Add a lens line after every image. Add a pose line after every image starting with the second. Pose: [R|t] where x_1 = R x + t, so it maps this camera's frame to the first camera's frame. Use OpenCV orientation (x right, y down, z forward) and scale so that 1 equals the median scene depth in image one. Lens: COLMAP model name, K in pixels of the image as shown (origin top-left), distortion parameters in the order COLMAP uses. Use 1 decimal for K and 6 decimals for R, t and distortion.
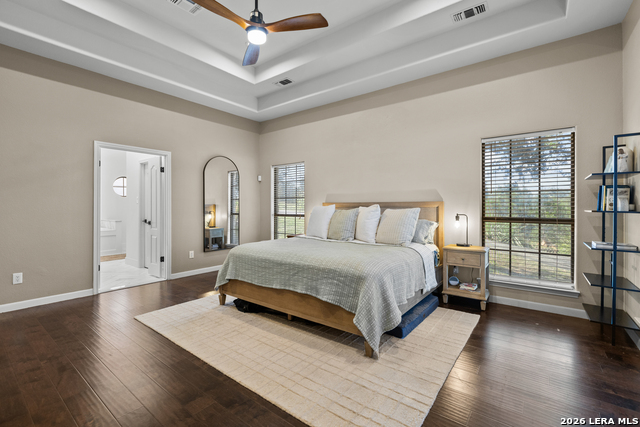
lens RADIAL K [[289.4, 0, 317.5], [0, 289.4, 209.4], [0, 0, 1]] dist [0.000675, 0.000015]
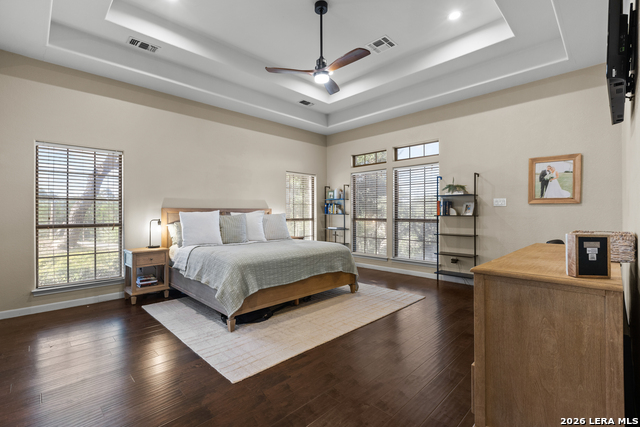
lens RADIAL K [[289.4, 0, 318.2], [0, 289.4, 213.4], [0, 0, 1]] dist [0.000675, 0.000015]
pose [[0.126997, -0.004556, 0.991893, -1.273114], [0.009622, 0.999948, 0.003361, -0.008394], [-0.991856, 0.009117, 0.127034, 0.737083]]
